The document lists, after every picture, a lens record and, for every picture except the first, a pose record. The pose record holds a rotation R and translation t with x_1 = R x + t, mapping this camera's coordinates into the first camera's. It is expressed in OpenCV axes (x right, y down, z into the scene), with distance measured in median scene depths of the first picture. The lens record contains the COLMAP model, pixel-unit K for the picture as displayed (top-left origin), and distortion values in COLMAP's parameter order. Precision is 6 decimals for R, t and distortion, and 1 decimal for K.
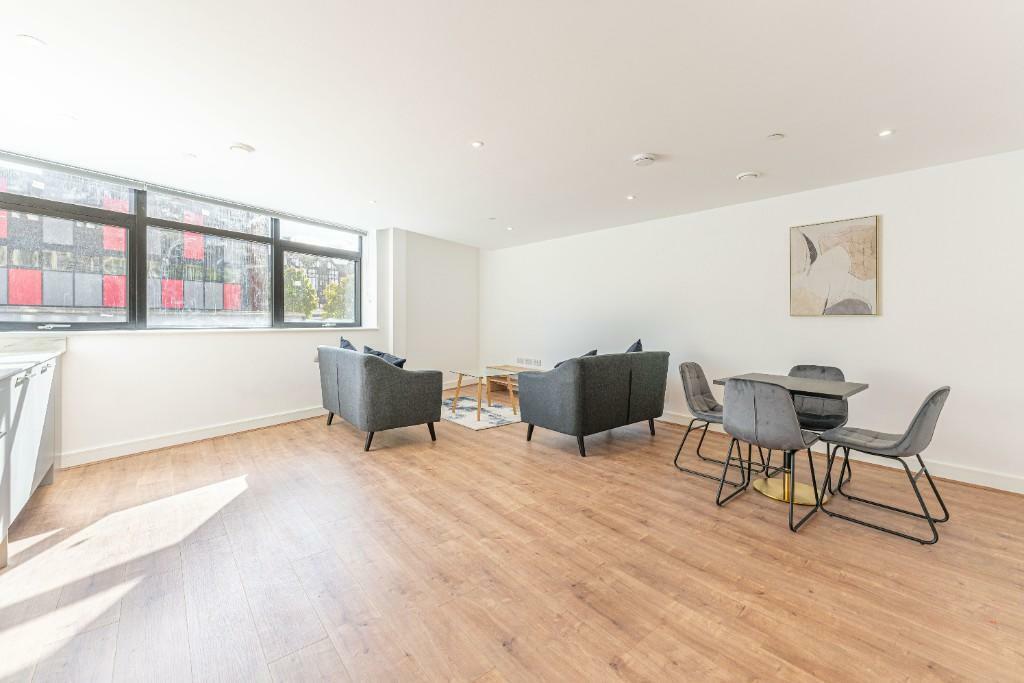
lens RADIAL K [[422.7, 0, 512.0], [0, 422.7, 341.5], [0, 0, 1]] dist [-0.000267, 0.000006]
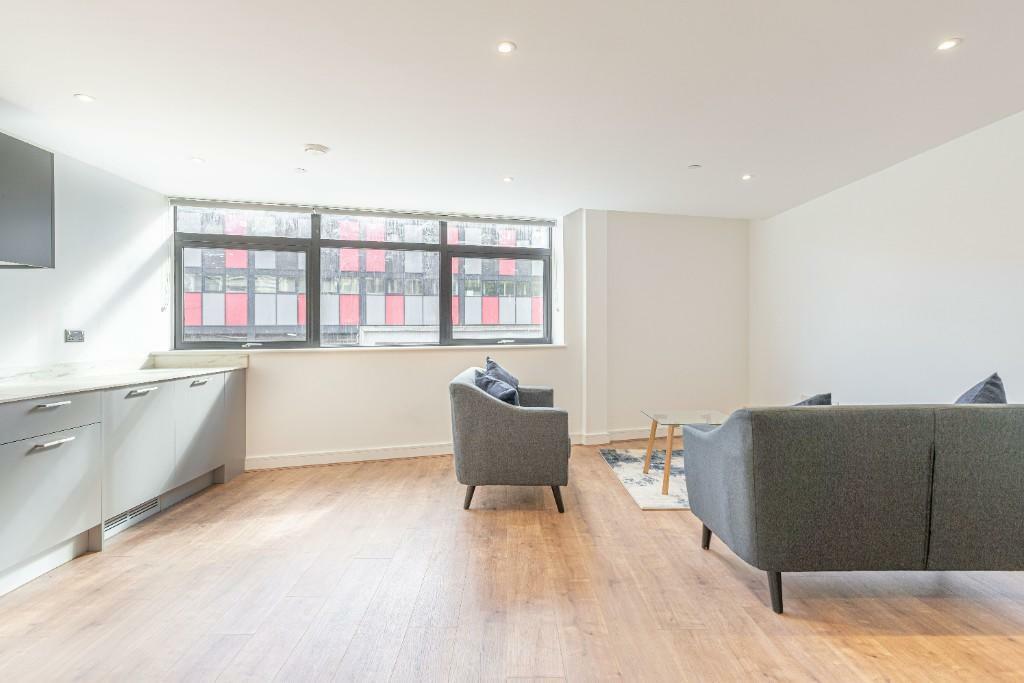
lens RADIAL K [[526.6, 0, 512.0], [0, 526.6, 341.5], [0, 0, 1]] dist [0.013218, 0.000478]
pose [[0.761819, -0.002436, -0.647785, 0.277260], [-0.017956, 0.999529, -0.024877, -0.016255], [0.647540, 0.030583, 0.761417, 0.273737]]
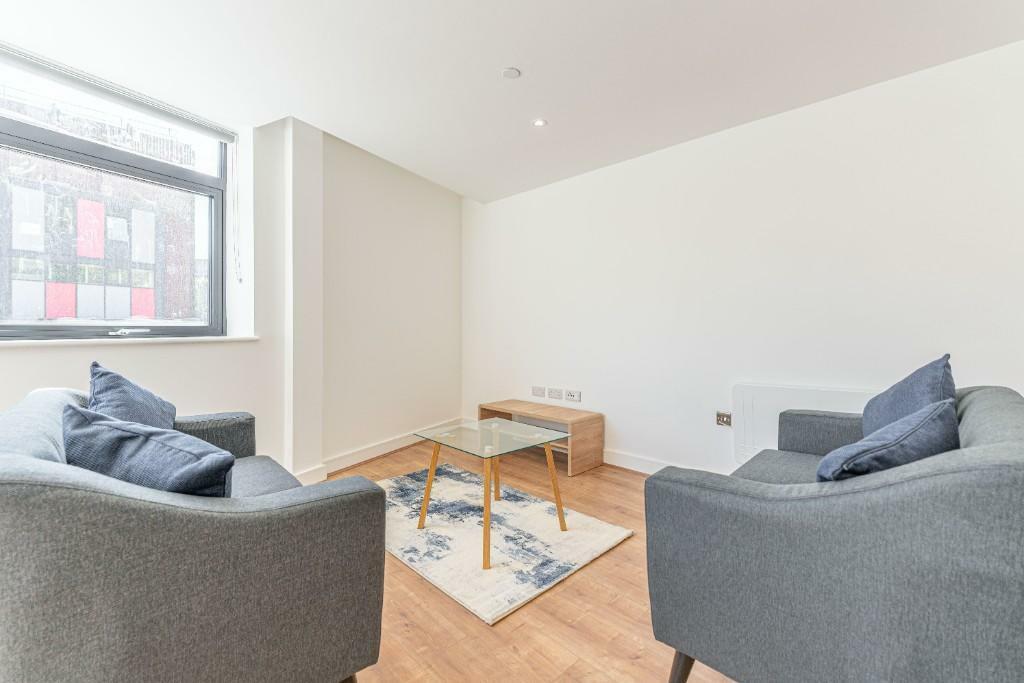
lens RADIAL K [[454.0, 0, 512.0], [0, 454.0, 341.5], [0, 0, 1]] dist [-0.102869, 0.052776]
pose [[0.998239, -0.011955, 0.058107, -0.082081], [0.013151, 0.999709, -0.020243, -0.016370], [-0.057848, 0.020972, 0.998105, 0.629883]]
